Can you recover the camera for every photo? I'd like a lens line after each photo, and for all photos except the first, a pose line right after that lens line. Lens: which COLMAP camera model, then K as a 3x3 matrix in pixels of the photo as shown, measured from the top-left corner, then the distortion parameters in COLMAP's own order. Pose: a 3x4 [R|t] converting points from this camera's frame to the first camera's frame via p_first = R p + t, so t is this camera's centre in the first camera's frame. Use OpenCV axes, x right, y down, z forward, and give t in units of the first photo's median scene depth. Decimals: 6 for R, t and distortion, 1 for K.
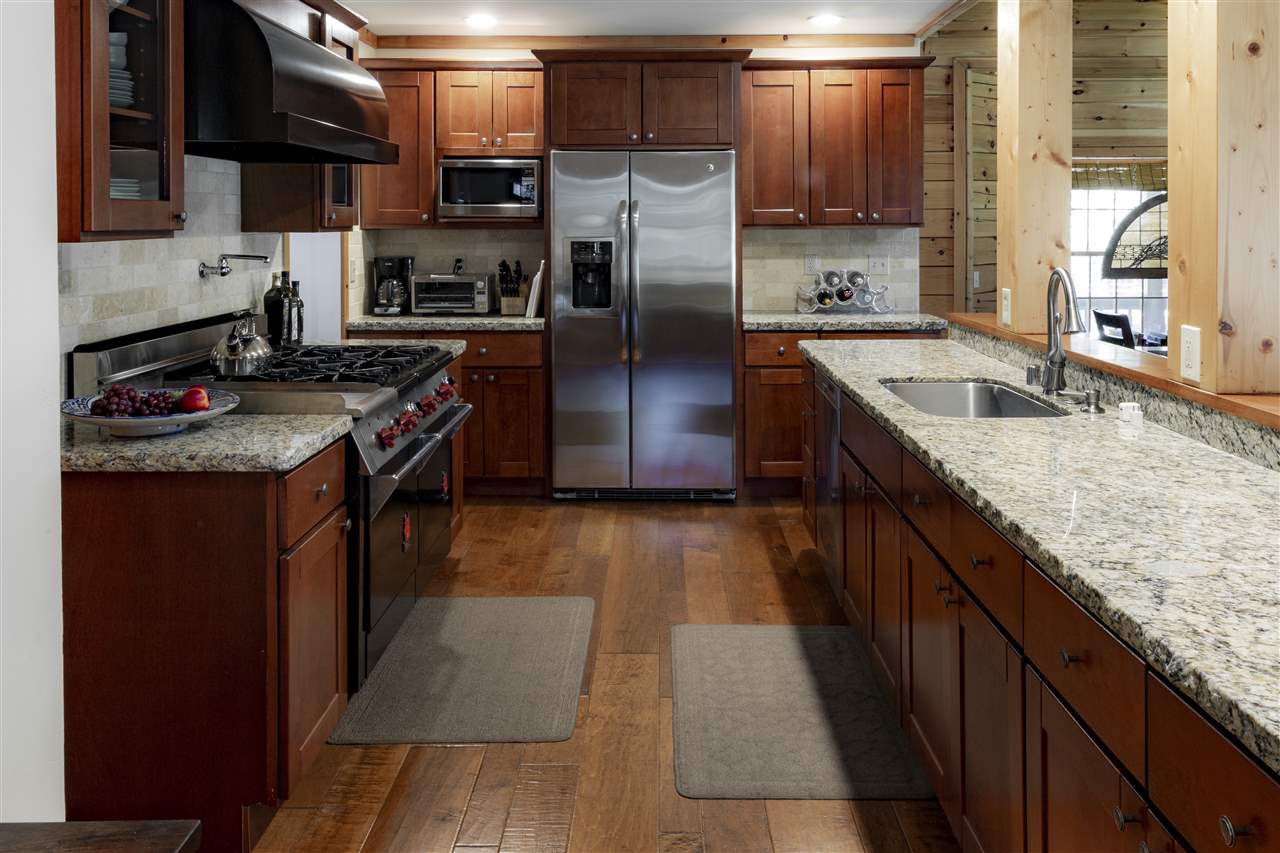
lens RADIAL K [[1318.3, 0, 640.0], [0, 1318.3, 426.5], [0, 0, 1]] dist [0.000594, 0.016765]
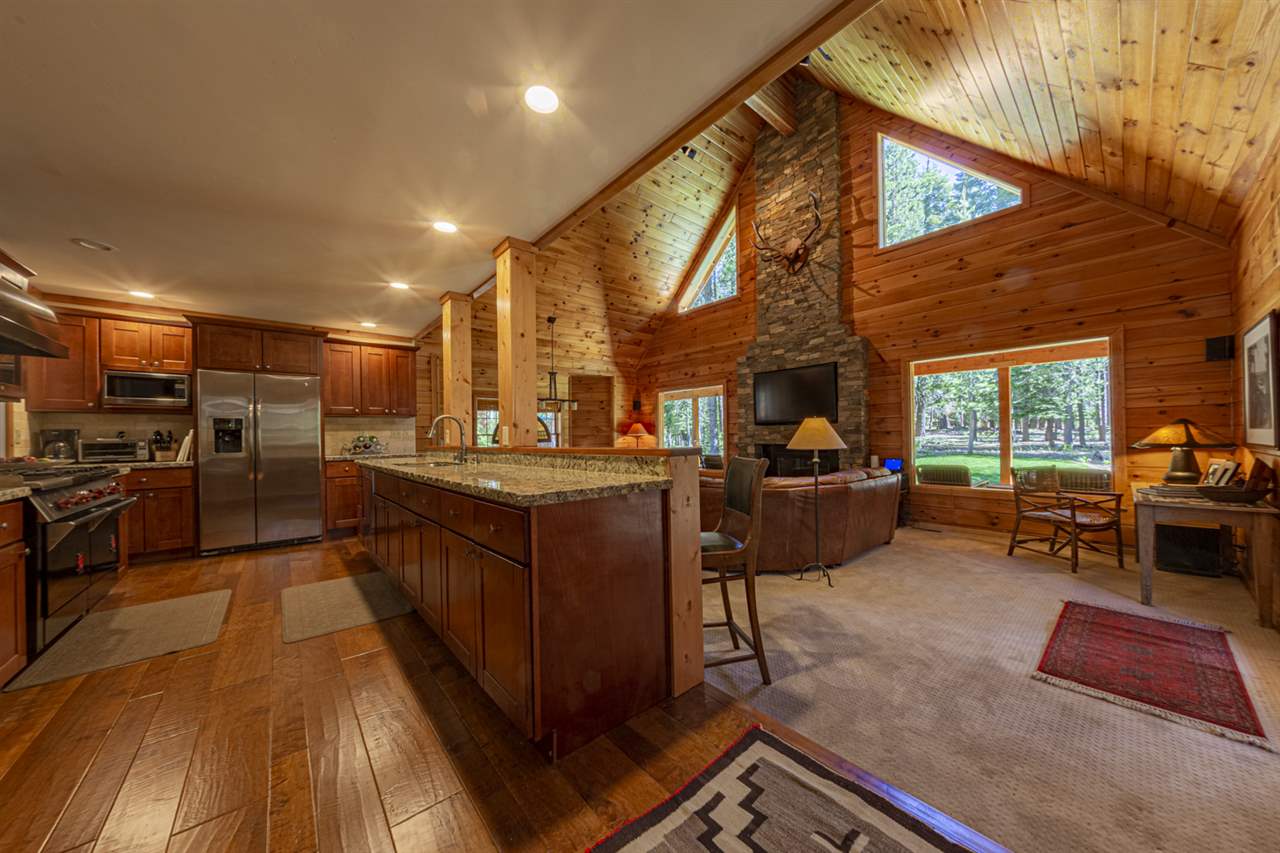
lens RADIAL K [[428.5, 0, 640.0], [0, 428.5, 426.5], [0, 0, 1]] dist [-0.001331, -0.000091]
pose [[0.744475, -0.005146, 0.667631, -0.006099], [0.010317, 0.999940, -0.003798, -0.121110], [-0.667571, 0.009716, 0.744483, 0.128080]]
